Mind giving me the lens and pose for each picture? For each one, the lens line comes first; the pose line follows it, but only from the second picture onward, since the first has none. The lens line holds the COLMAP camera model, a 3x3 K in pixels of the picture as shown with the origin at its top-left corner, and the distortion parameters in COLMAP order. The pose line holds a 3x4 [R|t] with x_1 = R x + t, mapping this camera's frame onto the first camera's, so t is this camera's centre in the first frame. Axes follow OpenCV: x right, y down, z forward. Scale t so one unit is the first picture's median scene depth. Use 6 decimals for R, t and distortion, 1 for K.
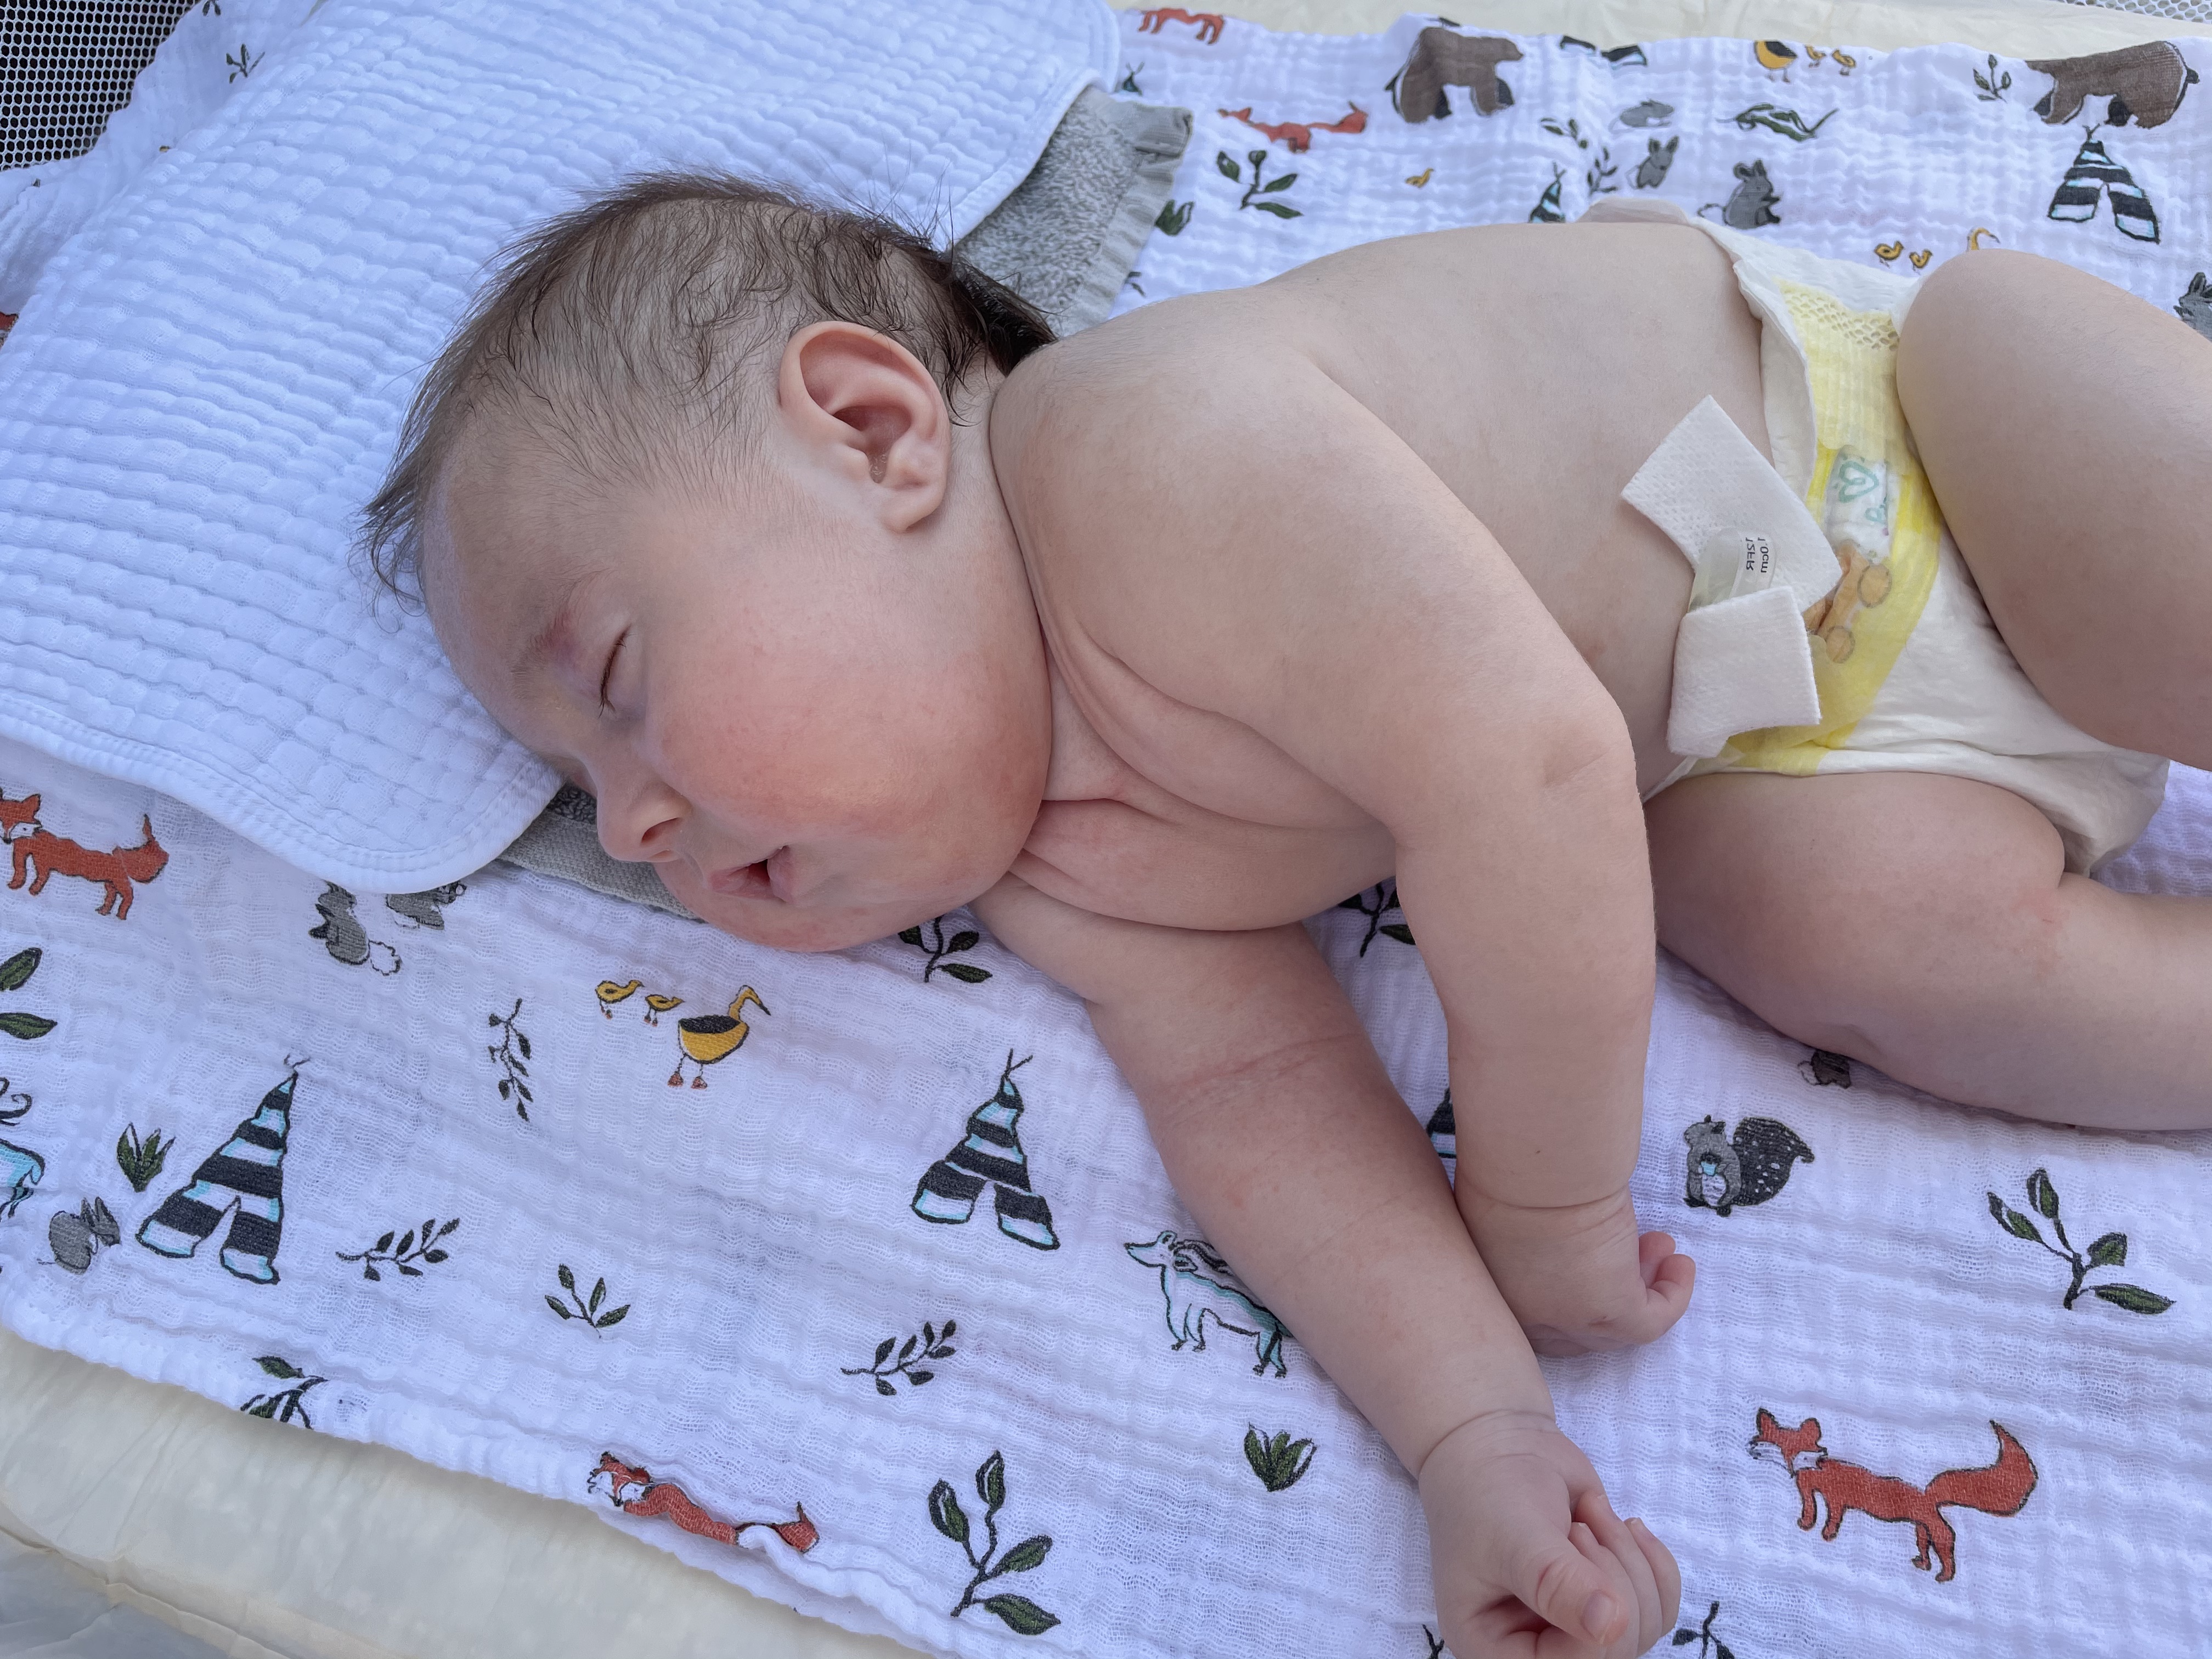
lens RADIAL K [[1695.6, 0, 1091.3], [0, 1695.6, 822.8], [0, 0, 1]] dist [0.061172, -0.090478]
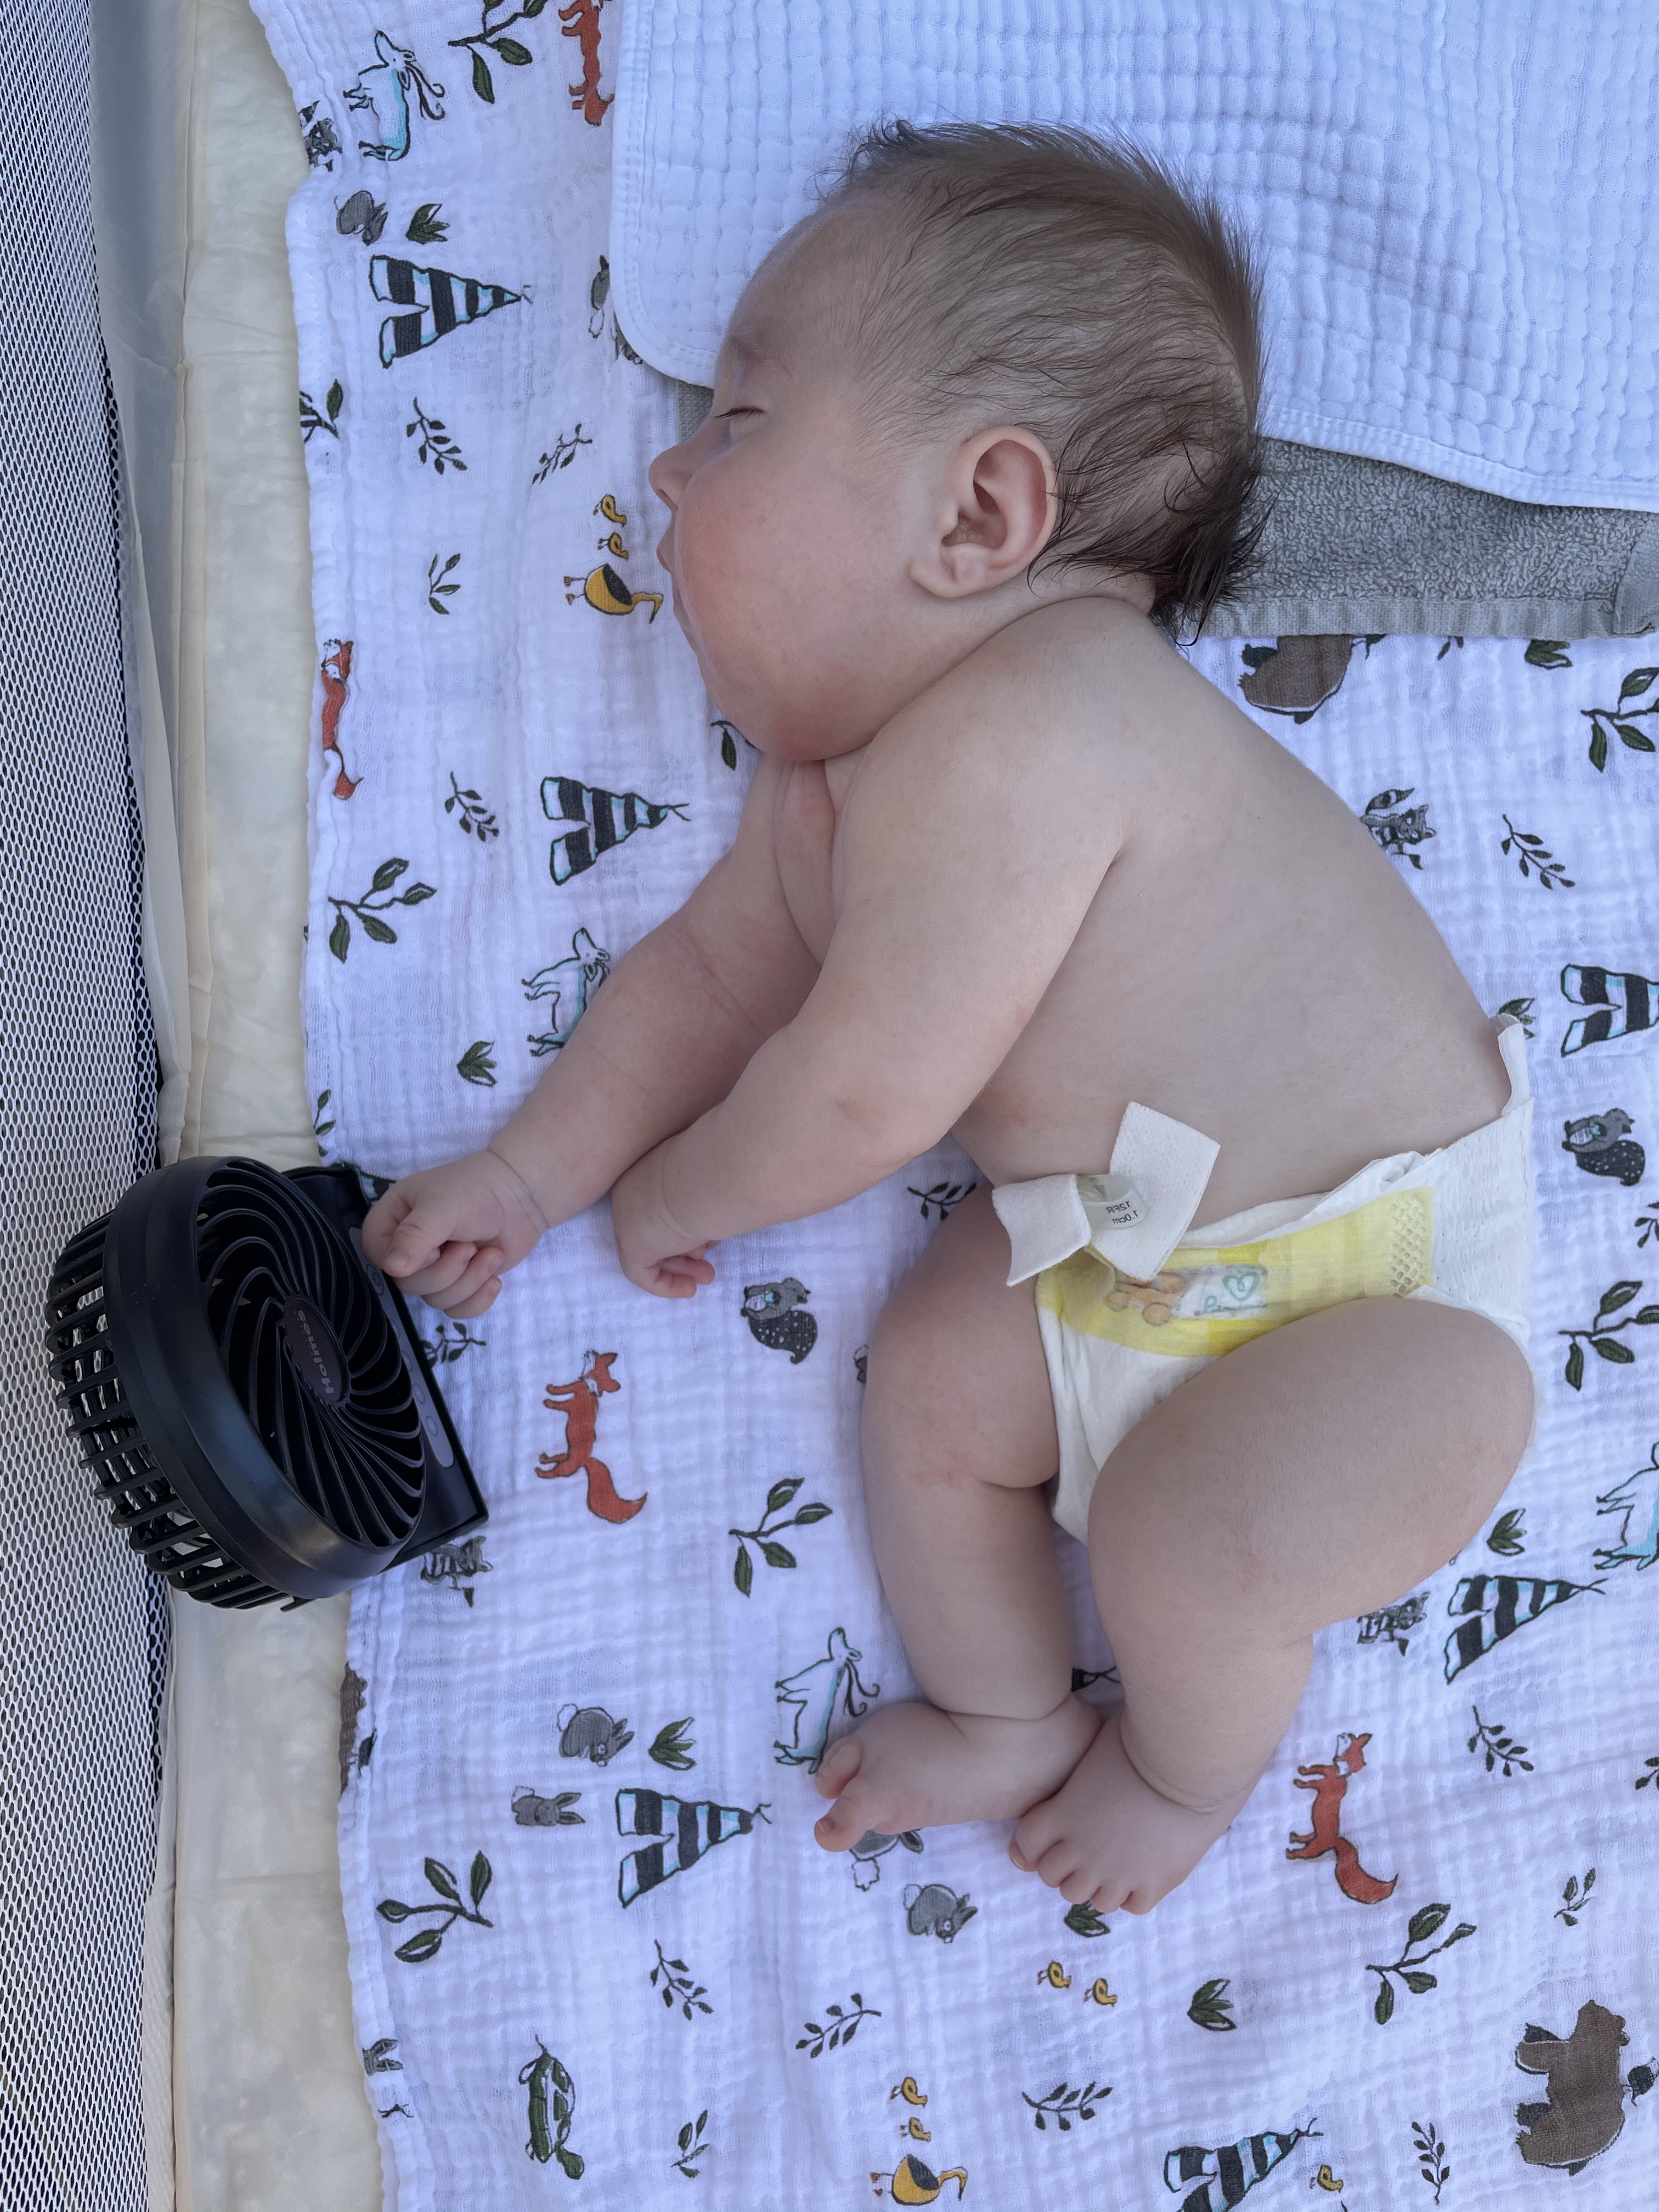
lens RADIAL K [[1695.6, 0, 818.5], [0, 1695.6, 1107.5], [0, 0, 1]] dist [0.061172, -0.090478]
pose [[0.324434, 0.945393, 0.031227, 0.183801], [-0.835021, 0.270736, 0.479001, -0.568514], [0.444390, -0.181480, 0.877258, -0.204048]]
